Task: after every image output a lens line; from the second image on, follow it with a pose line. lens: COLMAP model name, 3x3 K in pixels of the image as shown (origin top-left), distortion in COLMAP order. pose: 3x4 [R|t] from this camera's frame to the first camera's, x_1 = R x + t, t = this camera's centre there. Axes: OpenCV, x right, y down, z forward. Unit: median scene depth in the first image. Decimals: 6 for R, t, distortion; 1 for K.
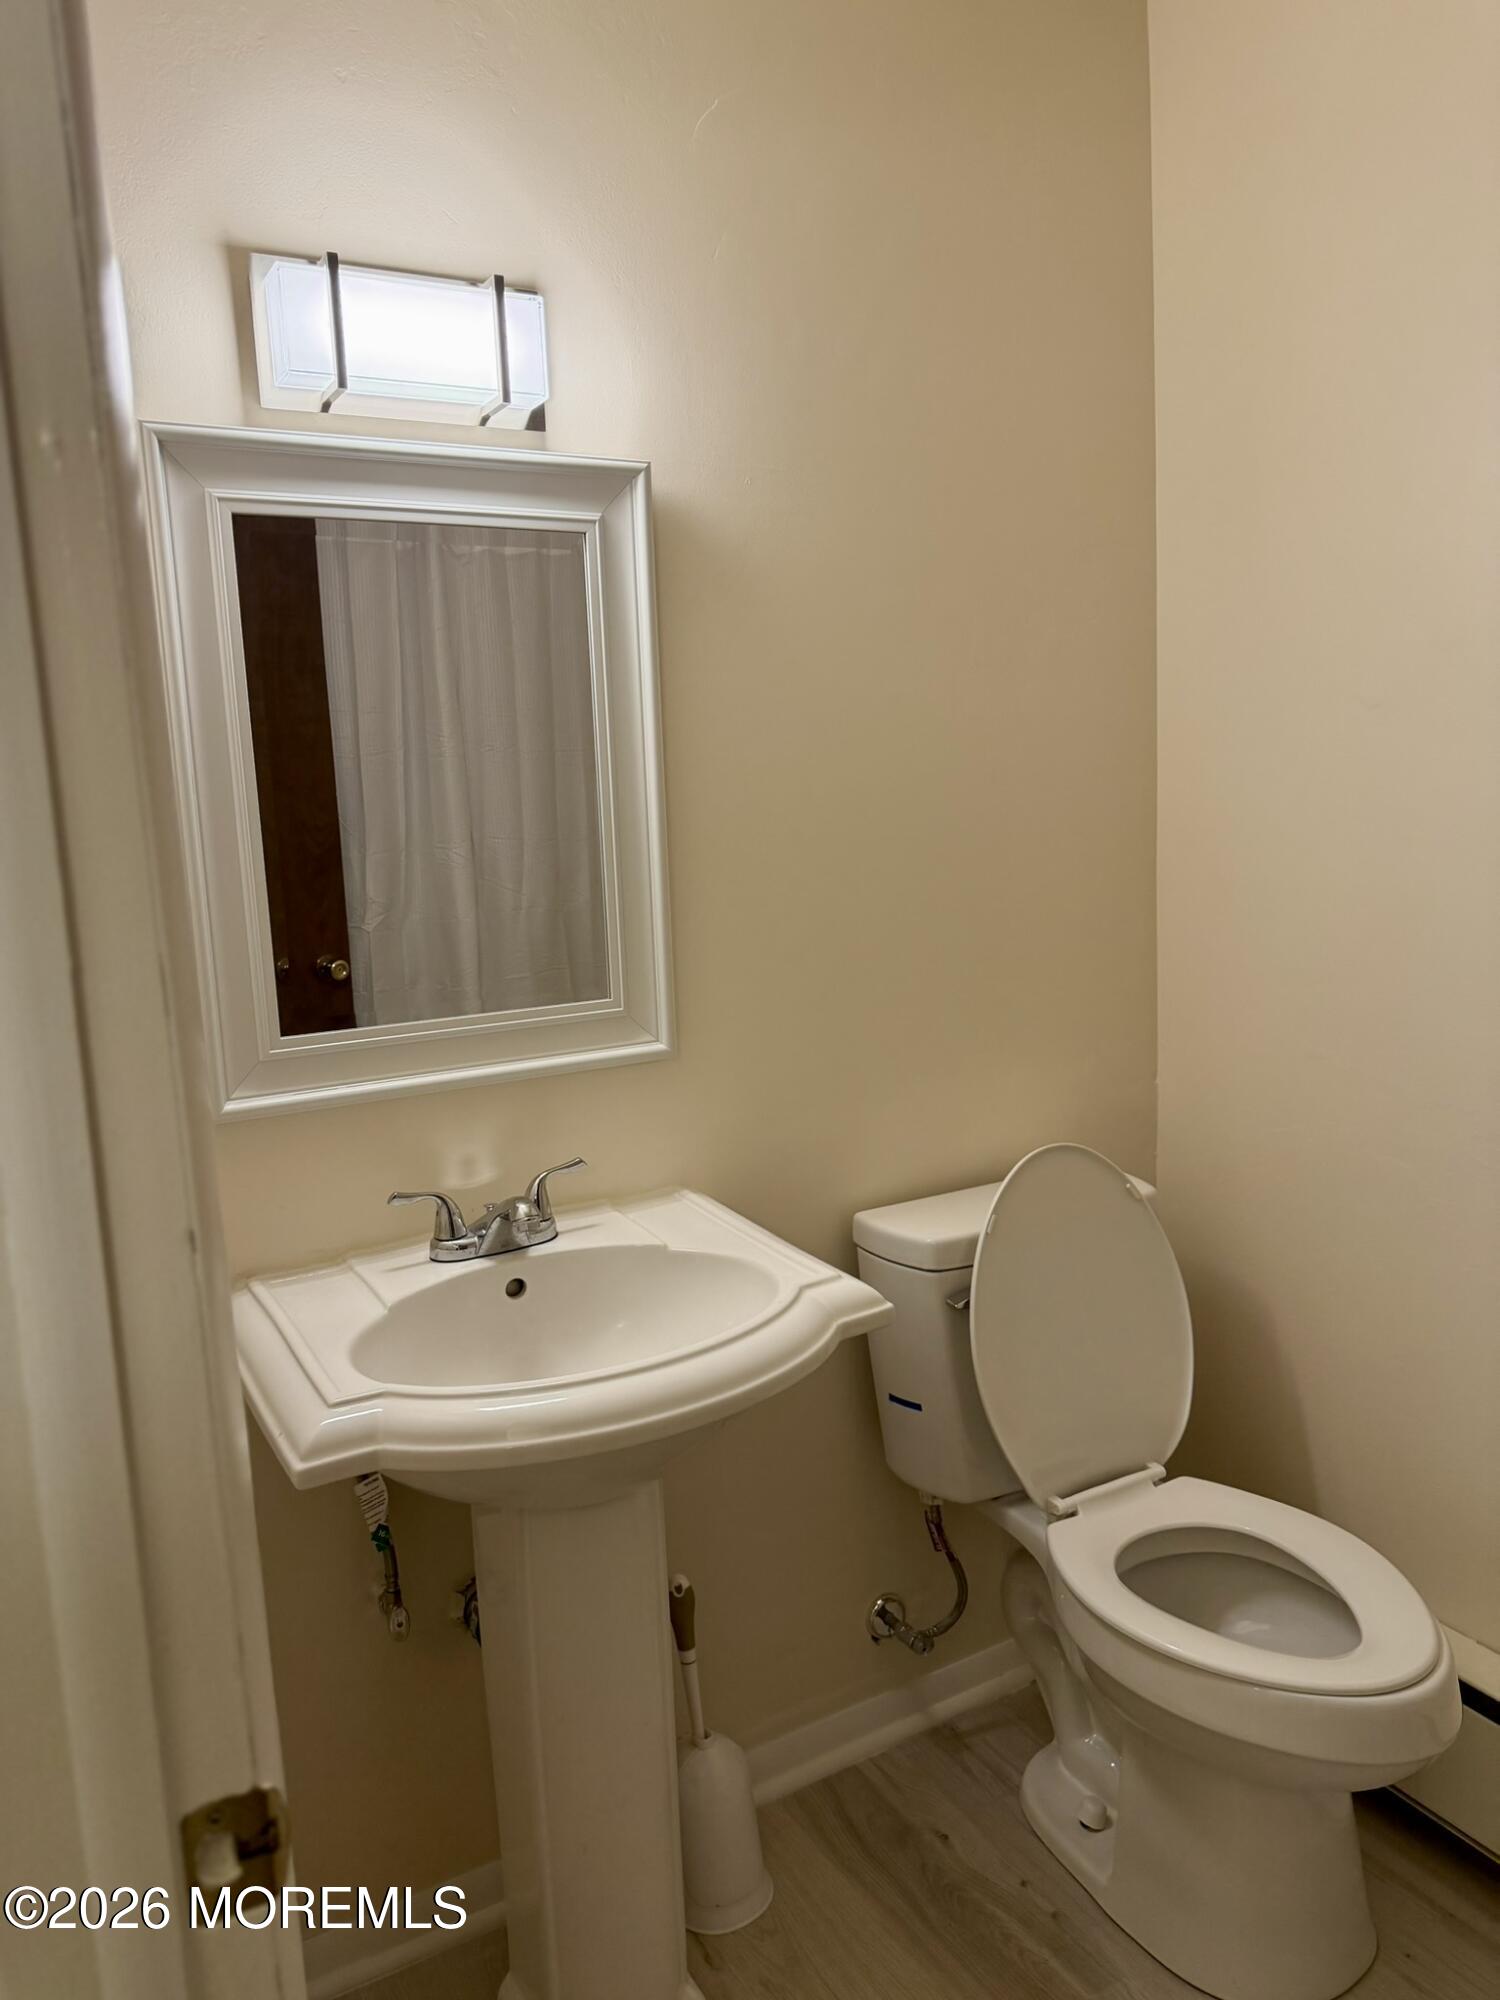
lens RADIAL K [[1408.7, 0, 720.9], [0, 1408.7, 993.5], [0, 0, 1]] dist [0.066145, -0.083716]
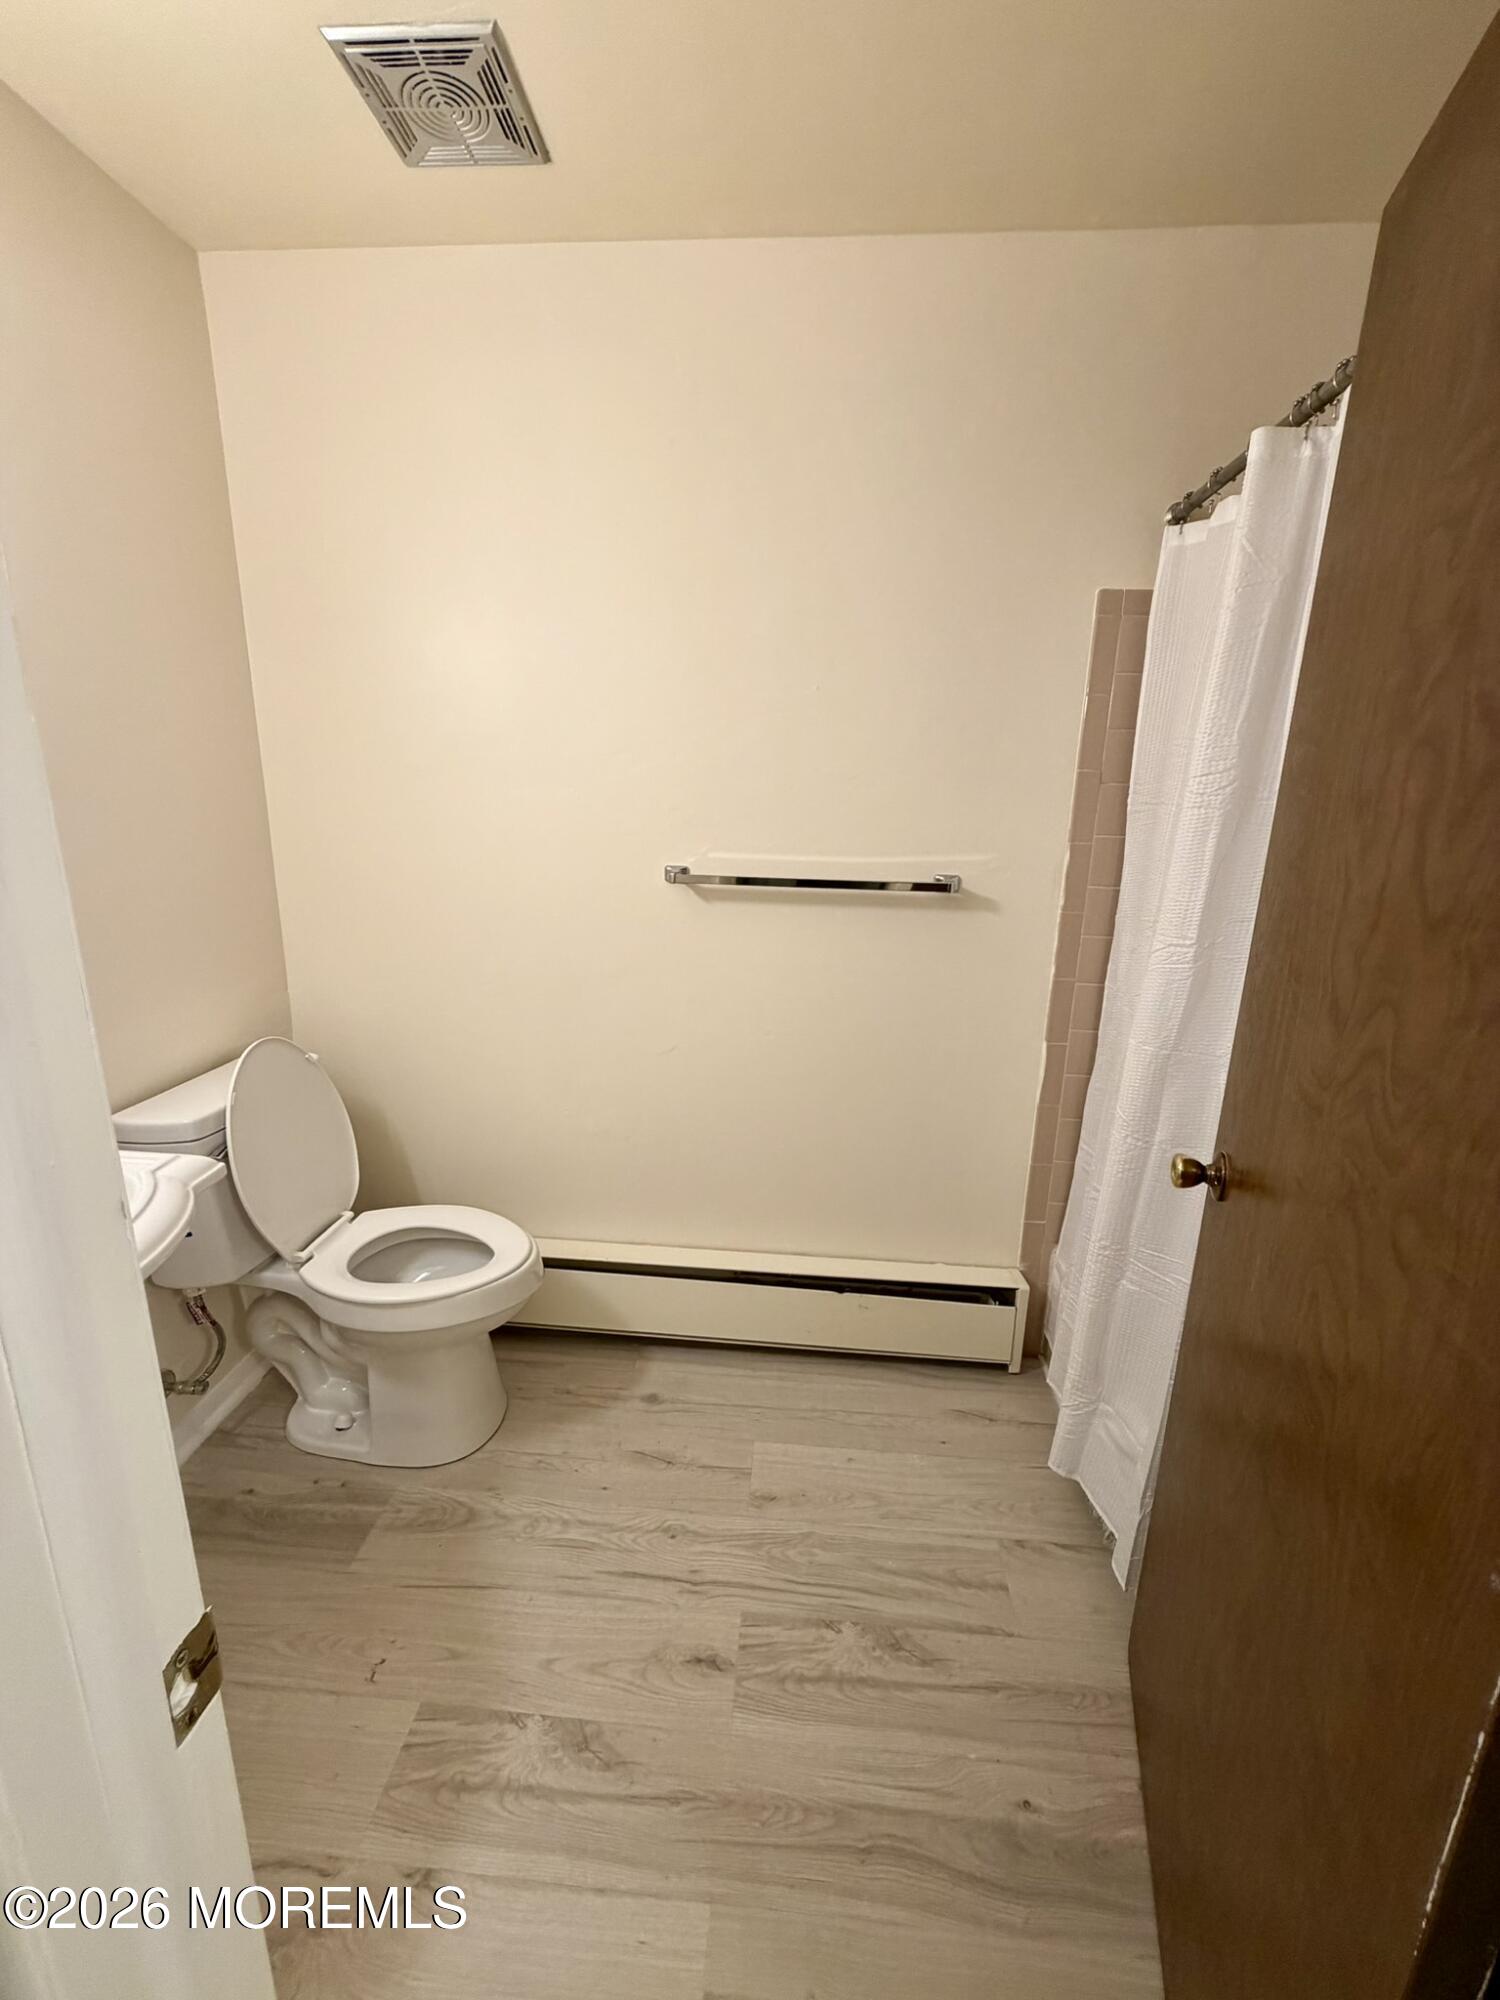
lens RADIAL K [[799.0, 0, 753.1], [0, 799.0, 983.7], [0, 0, 1]] dist [0.000652, -0.000301]
pose [[0.536463, -0.132565, 0.833447, -0.215312], [0.070012, 0.991172, 0.112588, -0.016347], [-0.841014, -0.002048, 0.541009, 0.077000]]
